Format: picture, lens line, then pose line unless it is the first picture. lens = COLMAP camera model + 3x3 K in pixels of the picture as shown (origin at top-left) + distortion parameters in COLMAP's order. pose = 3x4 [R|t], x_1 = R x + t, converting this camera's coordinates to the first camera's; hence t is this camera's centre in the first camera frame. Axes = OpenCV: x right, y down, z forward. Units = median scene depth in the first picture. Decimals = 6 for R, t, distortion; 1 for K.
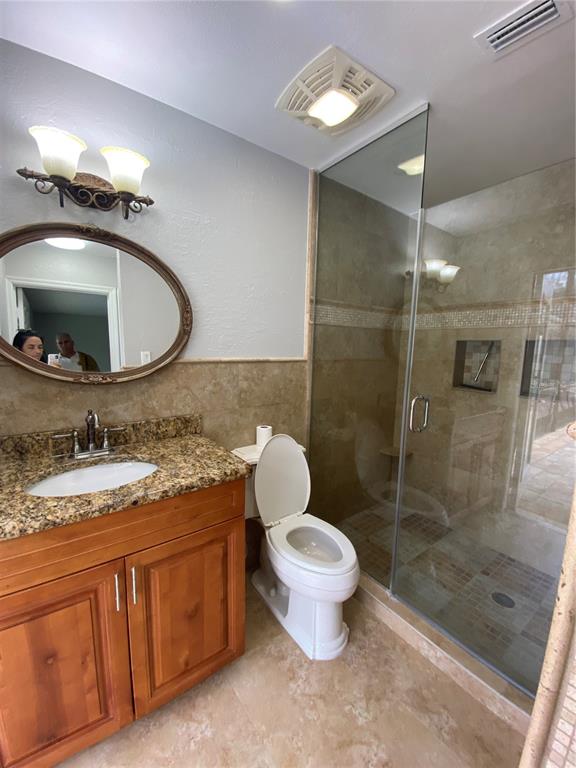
lens RADIAL K [[313.4, 0, 294.6], [0, 313.4, 383.8], [0, 0, 1]] dist [-0.007488, -0.005343]
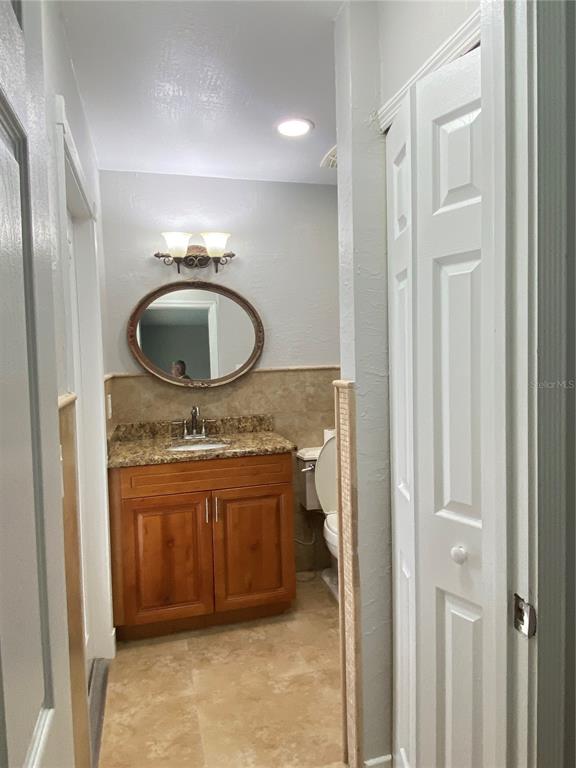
lens RADIAL K [[506.0, 0, 286.4], [0, 506.0, 383.6], [0, 0, 1]] dist [0.048802, -0.036106]
pose [[0.923872, -0.022514, -0.382038, 0.611425], [0.000160, 0.998291, -0.058445, 0.114847], [0.382701, 0.053934, 0.922297, -0.962874]]
